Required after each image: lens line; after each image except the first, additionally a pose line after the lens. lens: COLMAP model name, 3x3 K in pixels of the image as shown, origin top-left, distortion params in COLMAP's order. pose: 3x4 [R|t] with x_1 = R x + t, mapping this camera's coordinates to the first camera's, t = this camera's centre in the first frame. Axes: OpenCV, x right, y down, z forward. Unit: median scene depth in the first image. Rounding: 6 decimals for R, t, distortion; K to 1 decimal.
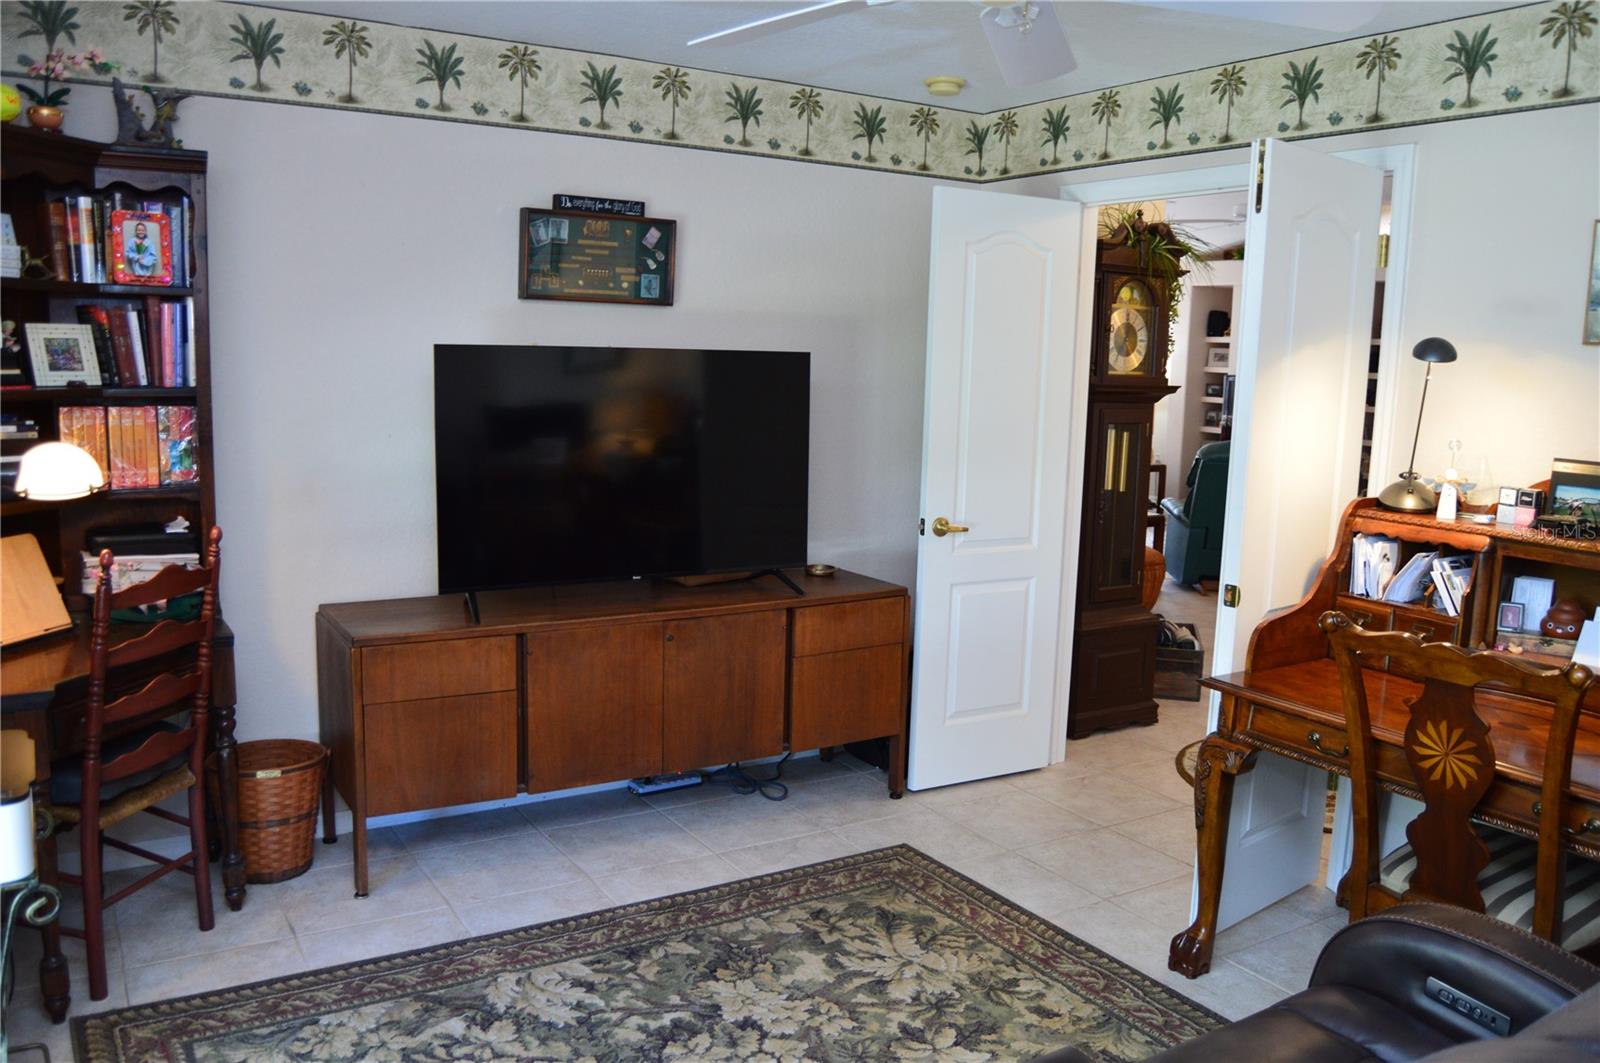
lens RADIAL K [[1274.5, 0, 797.2], [0, 1274.5, 535.9], [0, 0, 1]] dist [-0.095320, 0.037833]
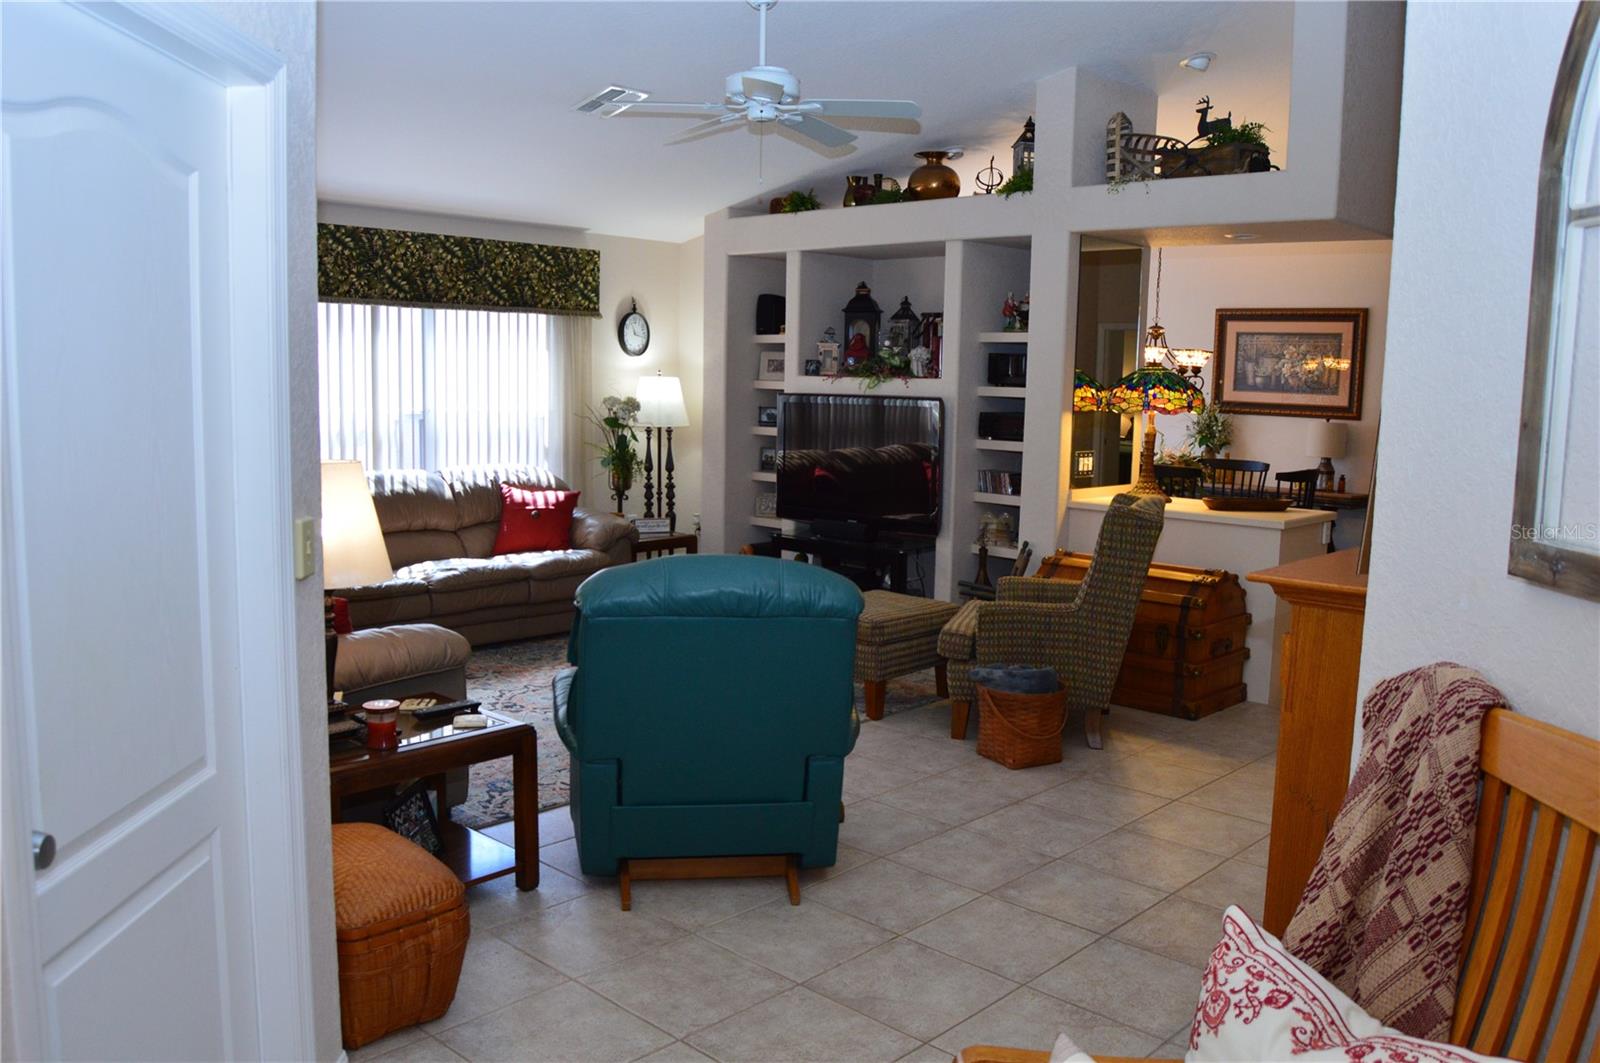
lens RADIAL K [[1274.5, 0, 796.7], [0, 1274.5, 535.5], [0, 0, 1]] dist [-0.095320, 0.037833]
pose [[0.967452, -0.039553, 0.249944, 0.449648], [0.042501, 0.999076, -0.006407, -0.124938], [-0.249459, 0.016822, 0.968239, 0.912308]]
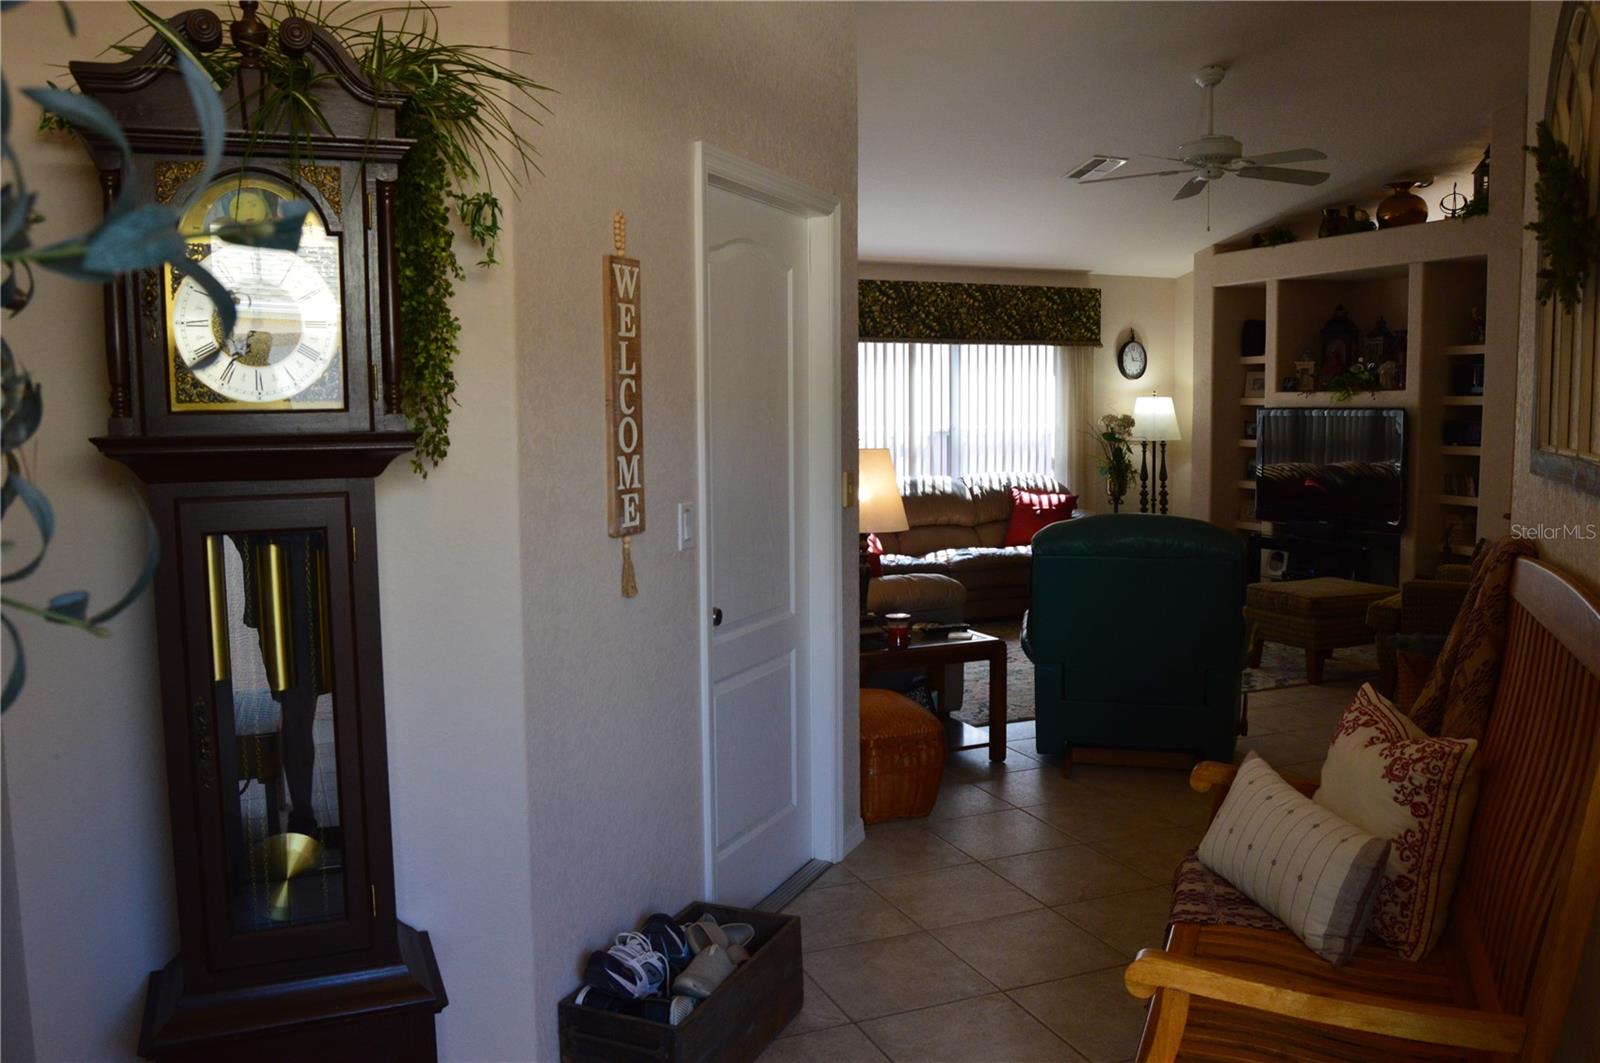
lens RADIAL K [[1274.5, 0, 804.8], [0, 1274.5, 537.4], [0, 0, 1]] dist [-0.095320, 0.037833]
pose [[0.986475, -0.021105, -0.162547, 0.489939], [0.014228, 0.998958, -0.043357, -0.067296], [0.163293, 0.040458, 0.985748, 0.633541]]
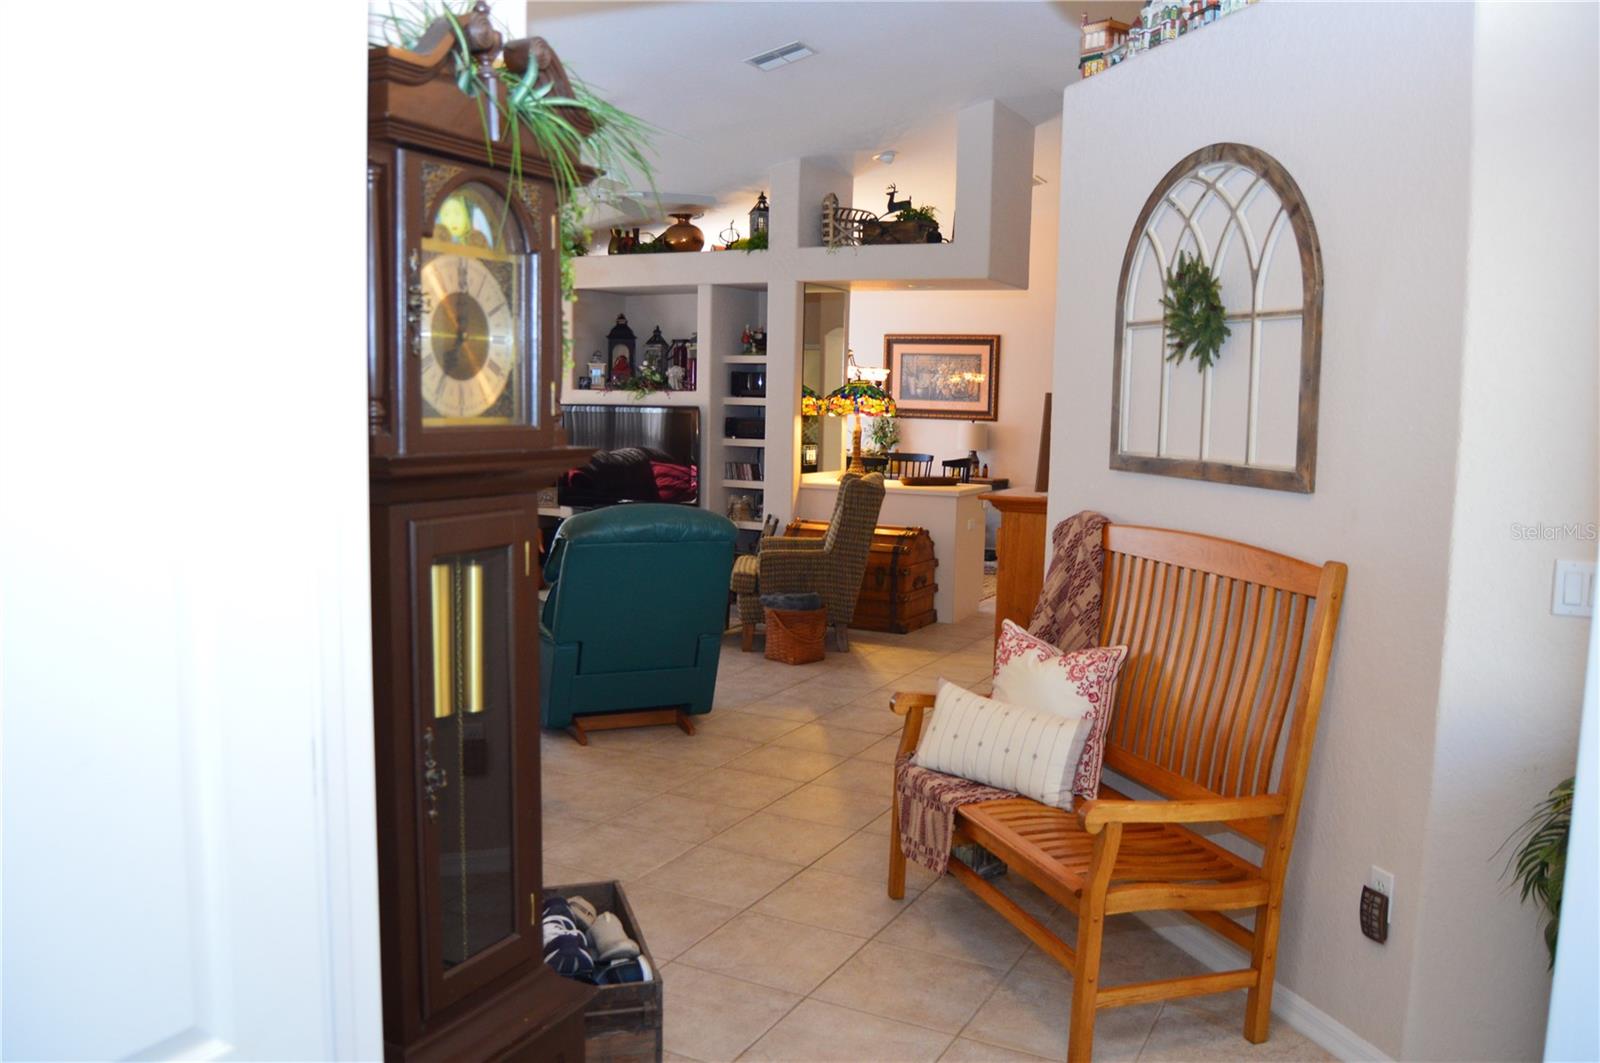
lens RADIAL K [[1274.5, 0, 793.8], [0, 1274.5, 532.7], [0, 0, 1]] dist [-0.095320, 0.037833]
pose [[0.858558, -0.066871, 0.508337, 0.144785], [0.078856, 0.996884, -0.002046, -0.085265], [-0.506616, 0.041842, 0.861156, 0.608655]]
